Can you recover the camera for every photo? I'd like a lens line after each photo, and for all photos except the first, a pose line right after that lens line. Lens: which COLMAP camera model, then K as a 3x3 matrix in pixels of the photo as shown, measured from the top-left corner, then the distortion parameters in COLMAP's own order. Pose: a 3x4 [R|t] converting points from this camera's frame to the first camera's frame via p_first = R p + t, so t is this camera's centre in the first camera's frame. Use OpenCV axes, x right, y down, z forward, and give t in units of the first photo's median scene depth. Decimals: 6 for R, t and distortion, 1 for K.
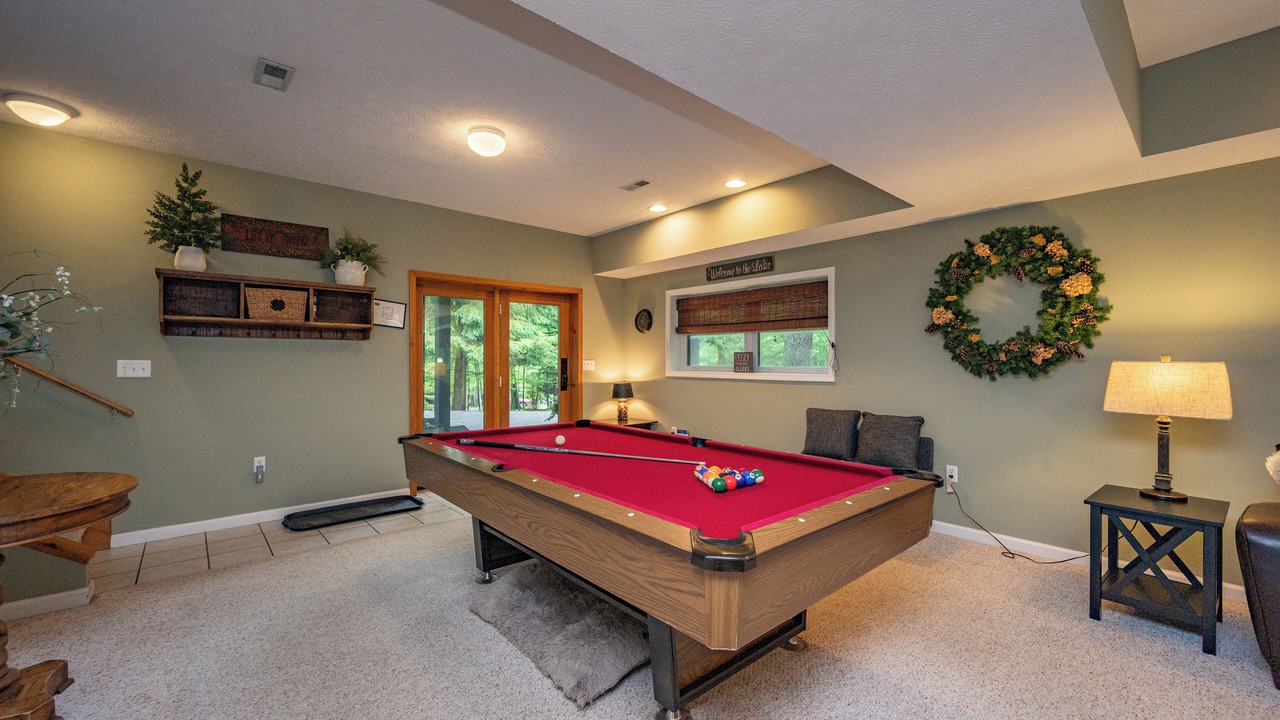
lens RADIAL K [[515.5, 0, 643.5], [0, 515.5, 357.9], [0, 0, 1]] dist [0.000506, 0.000013]
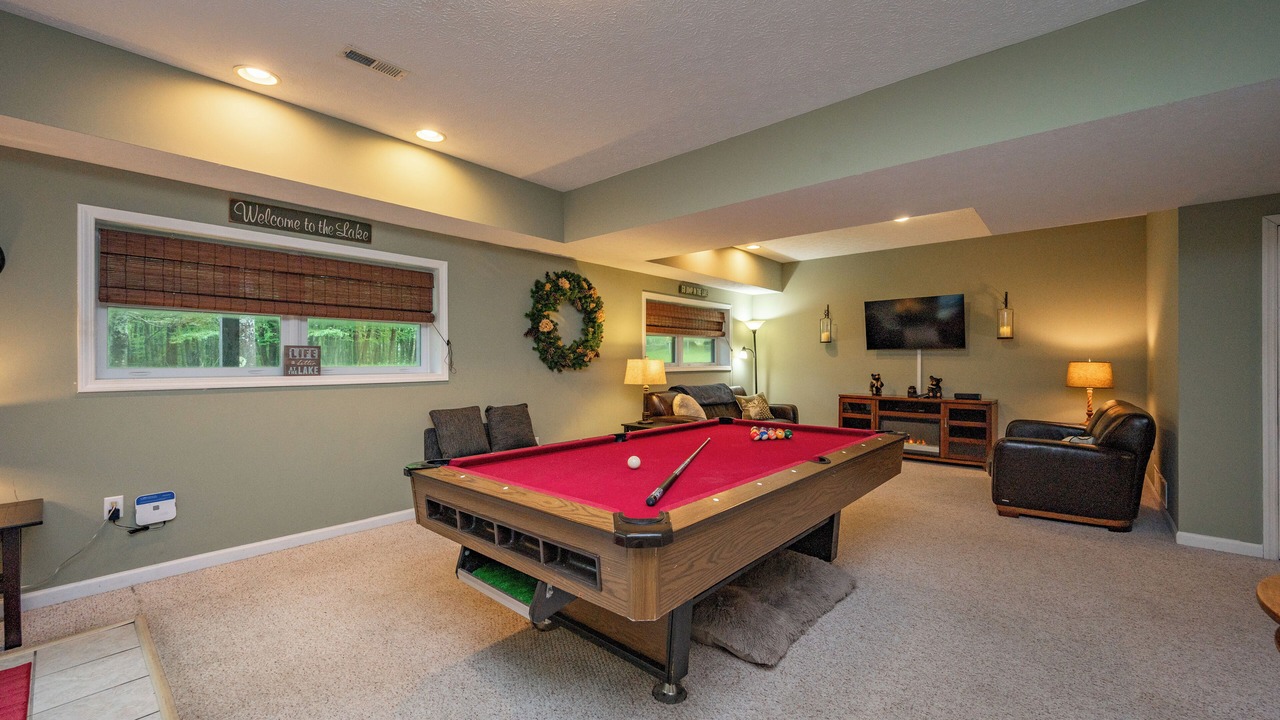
lens RADIAL K [[515.5, 0, 643.5], [0, 515.5, 357.9], [0, 0, 1]] dist [0.000506, 0.000013]
pose [[-0.139455, 0.000714, 0.990228, -0.715320], [-0.010670, 0.999941, -0.002224, 0.002780], [-0.990171, -0.010876, -0.139439, 0.852753]]
